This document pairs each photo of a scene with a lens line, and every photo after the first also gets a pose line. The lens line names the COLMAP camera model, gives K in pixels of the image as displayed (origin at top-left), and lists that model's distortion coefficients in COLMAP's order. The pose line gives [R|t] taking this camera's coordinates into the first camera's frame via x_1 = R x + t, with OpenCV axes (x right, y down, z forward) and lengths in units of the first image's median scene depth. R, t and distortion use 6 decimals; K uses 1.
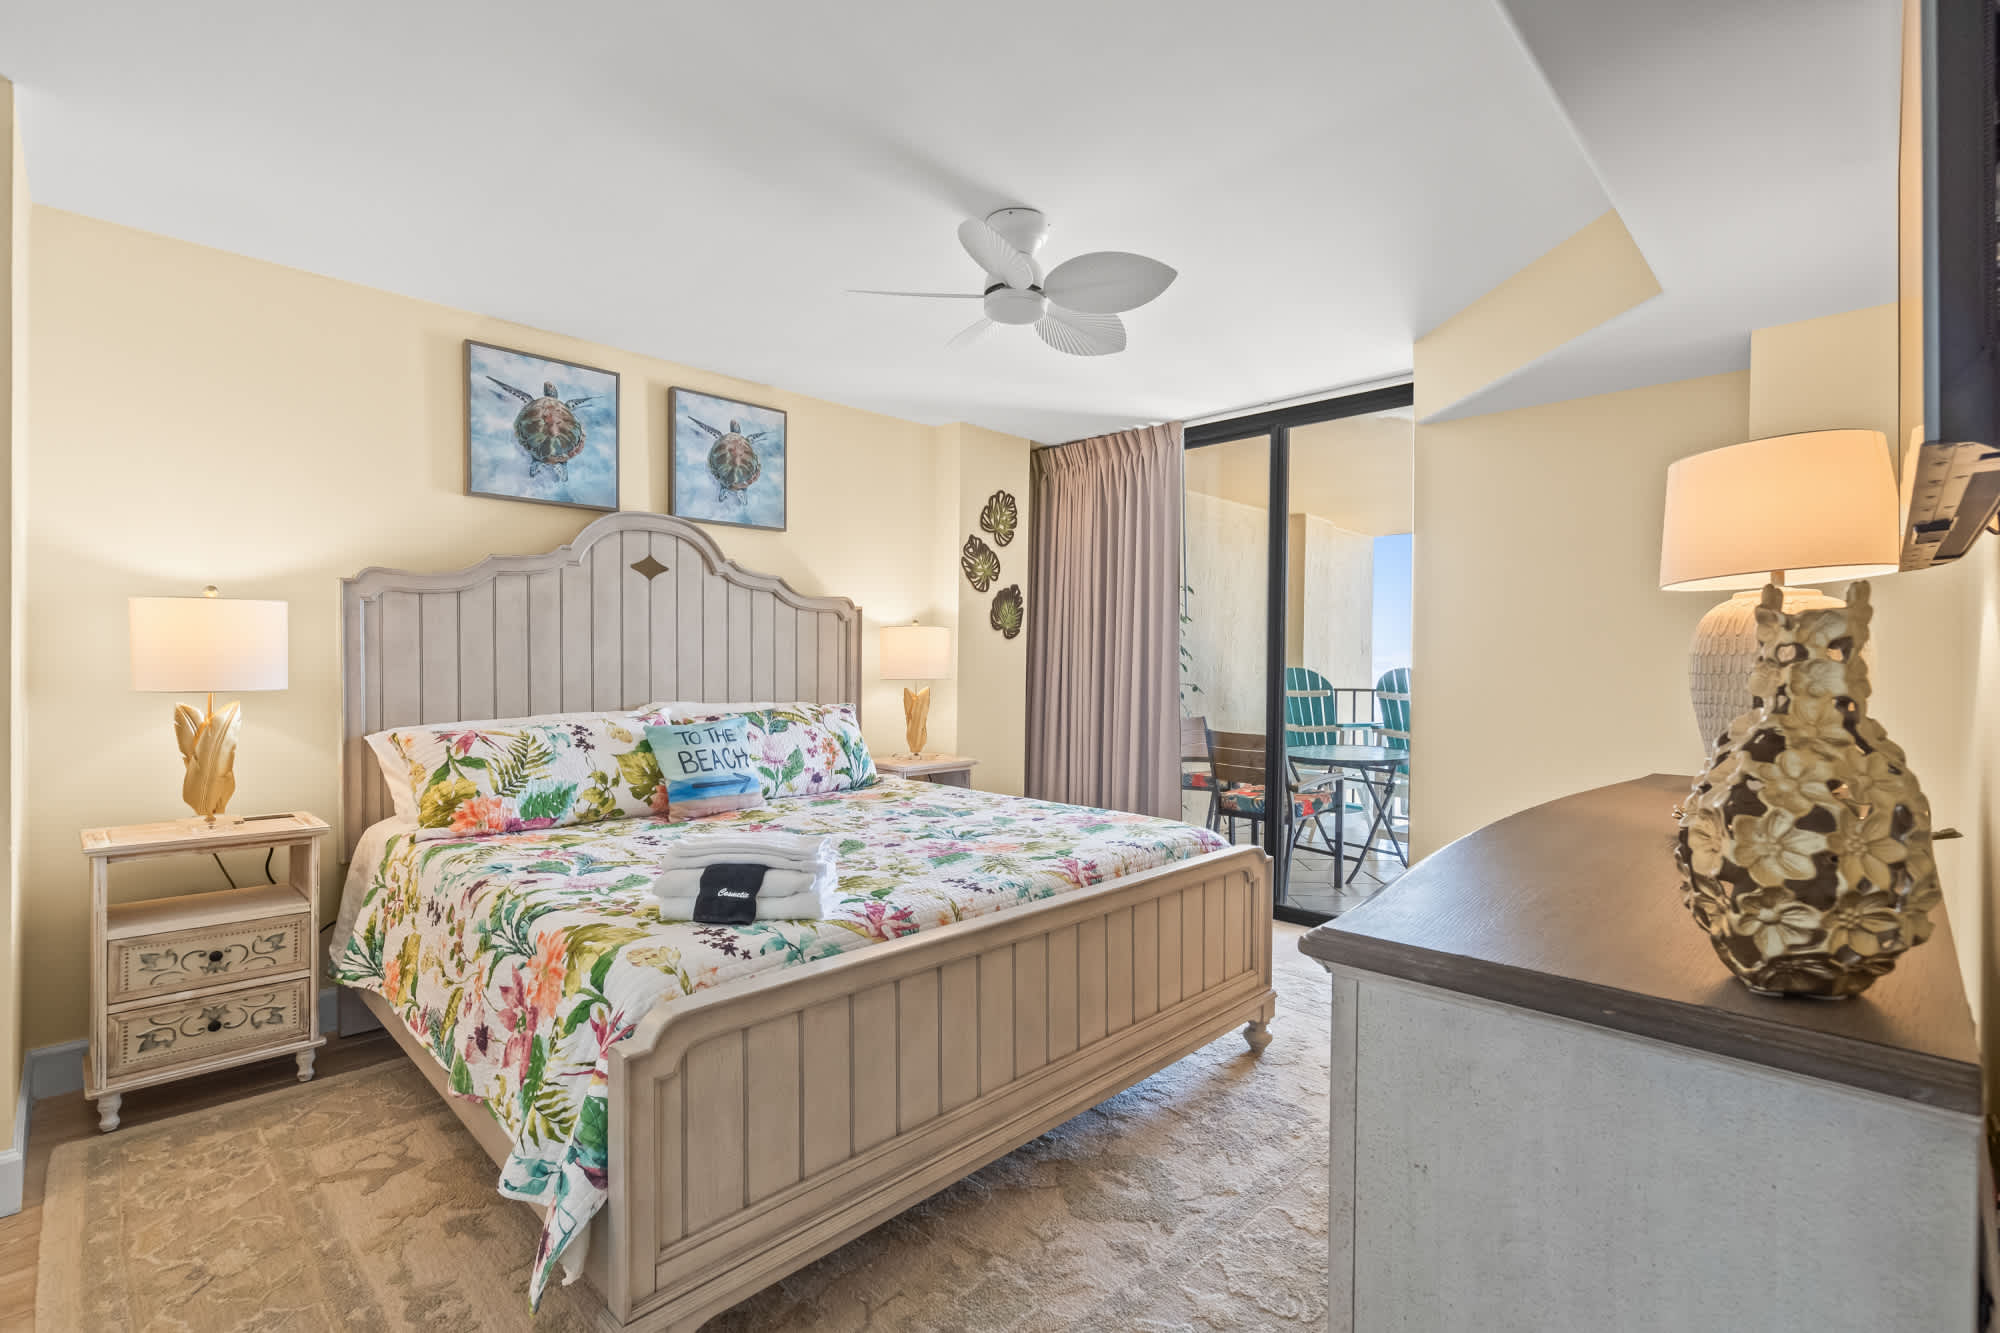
lens RADIAL K [[929.3, 0, 1000.0], [0, 929.3, 666.5], [0, 0, 1]] dist [0.000757, 0.000161]
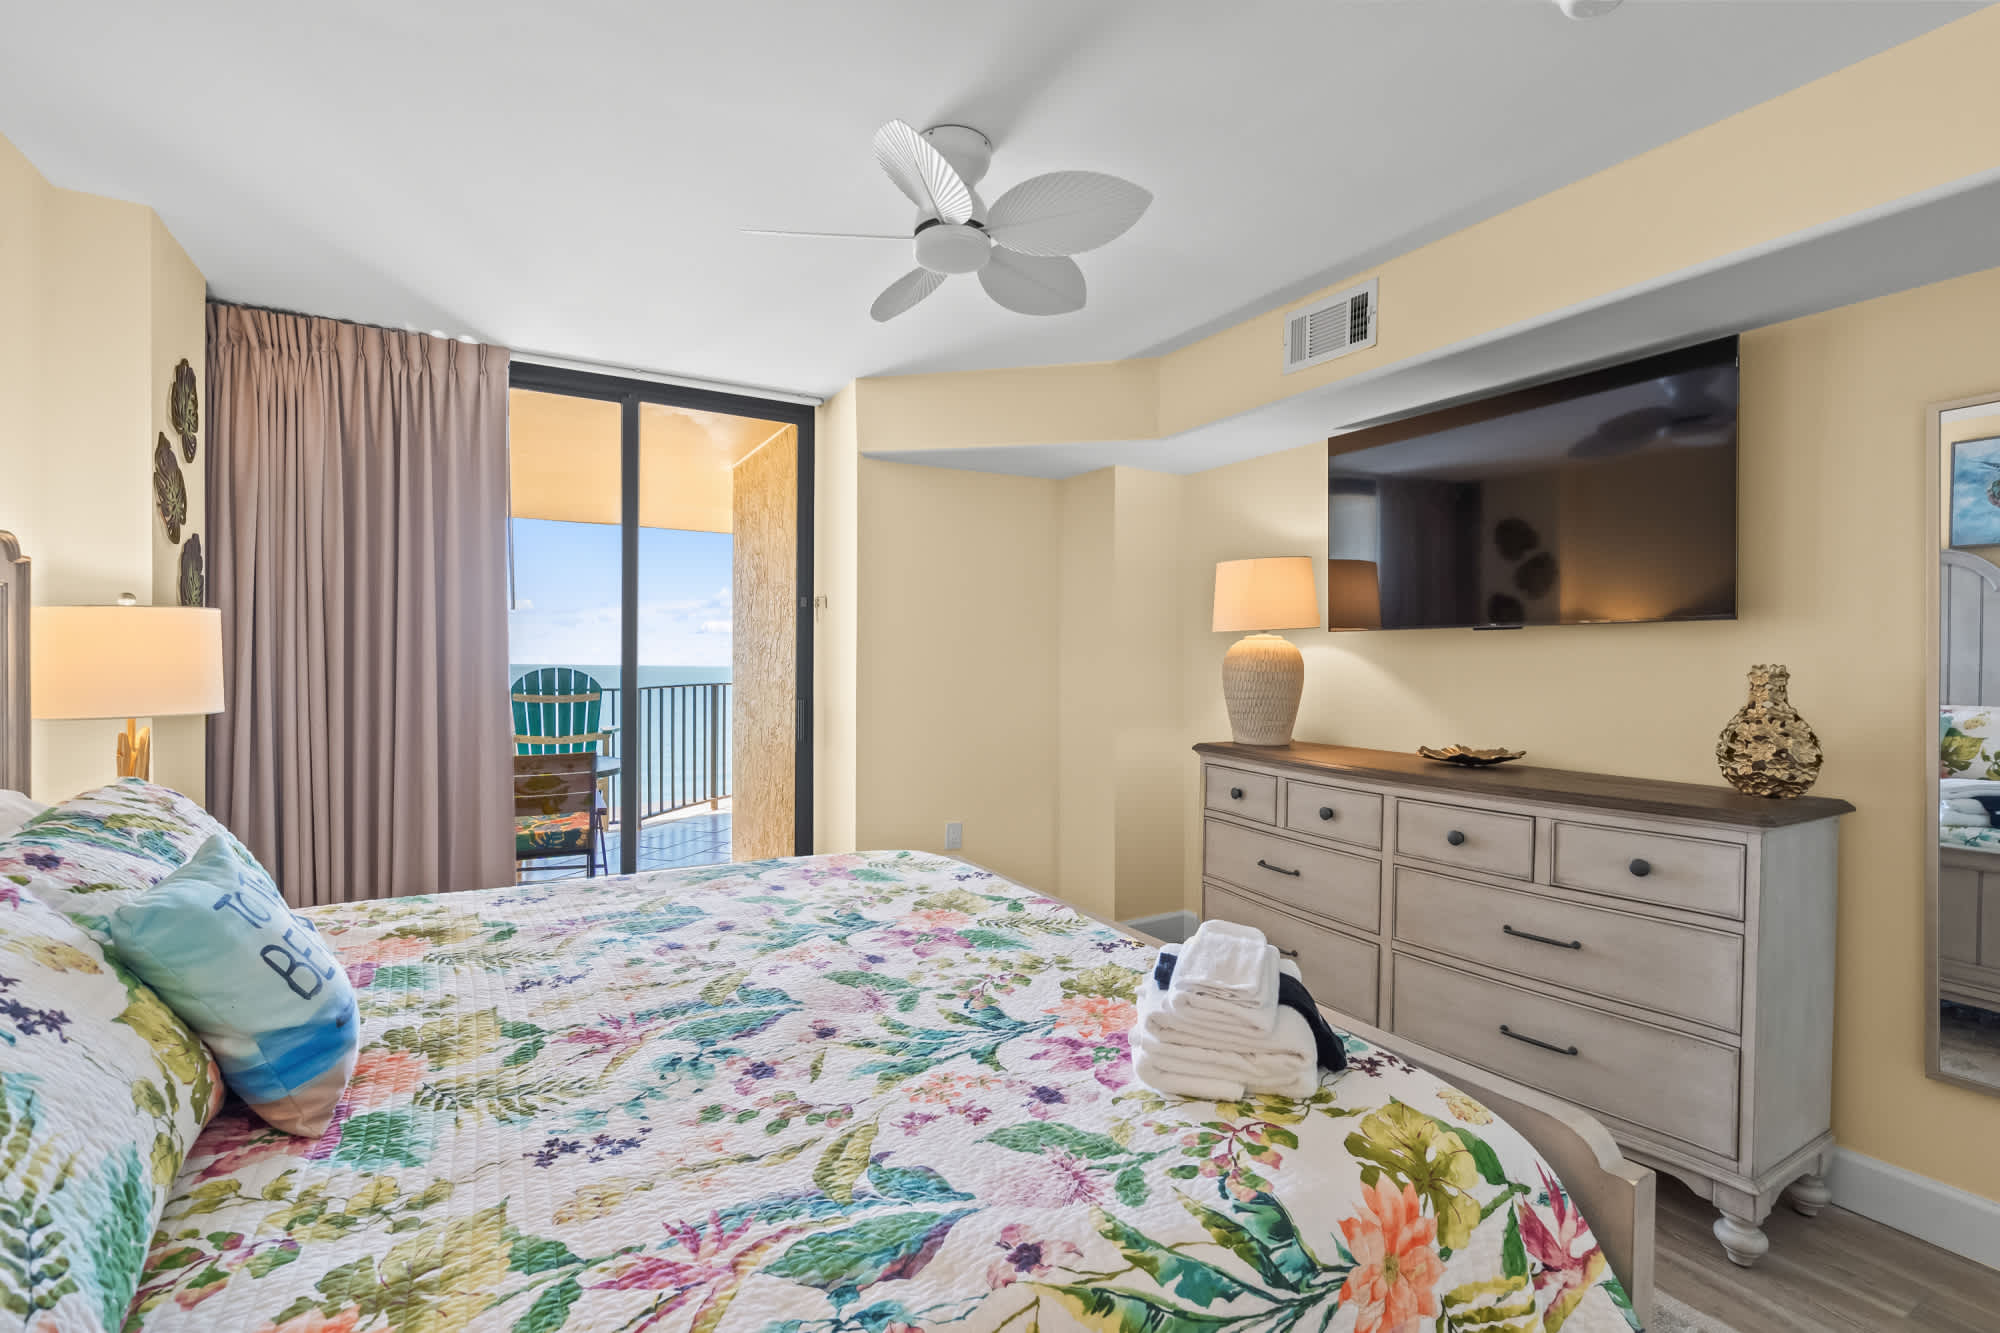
lens RADIAL K [[906.3, 0, 1011.8], [0, 906.3, 666.7], [0, 0, 1]] dist [0.000176, 0.000660]
pose [[0.251848, -0.019043, 0.967579, -0.415515], [0.000325, 0.999808, 0.019592, -0.020312], [-0.967767, -0.004620, 0.251806, 0.416997]]
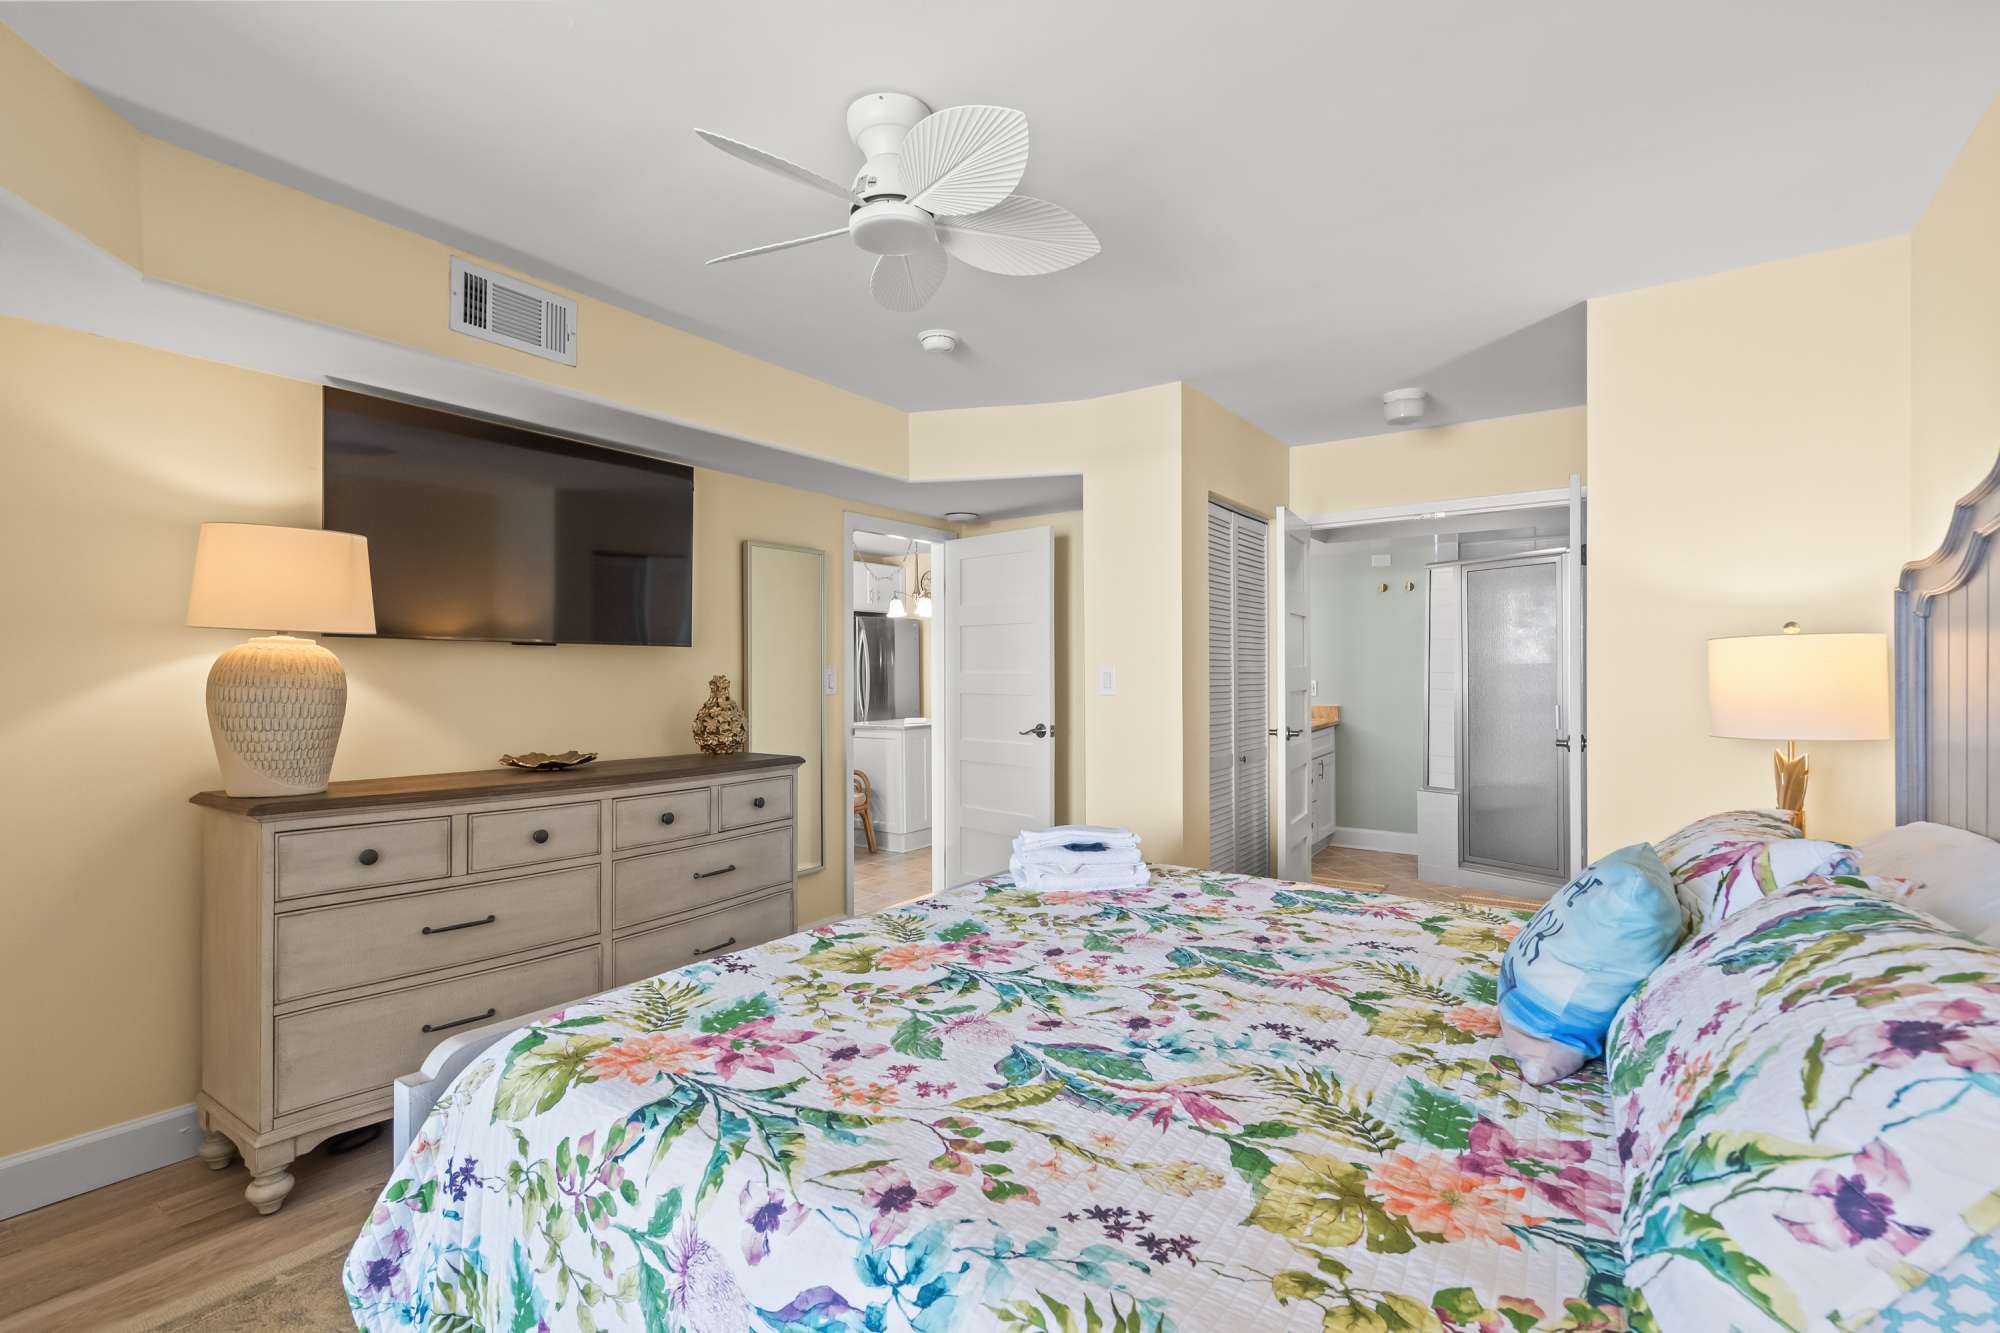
lens RADIAL K [[906.3, 0, 1011.8], [0, 906.3, 666.7], [0, 0, 1]] dist [0.000176, 0.000660]
pose [[-0.974242, -0.028099, -0.223747, -0.045677], [-0.020075, 0.999074, -0.038054, -0.003510], [0.224609, -0.032582, -0.973904, 0.871058]]
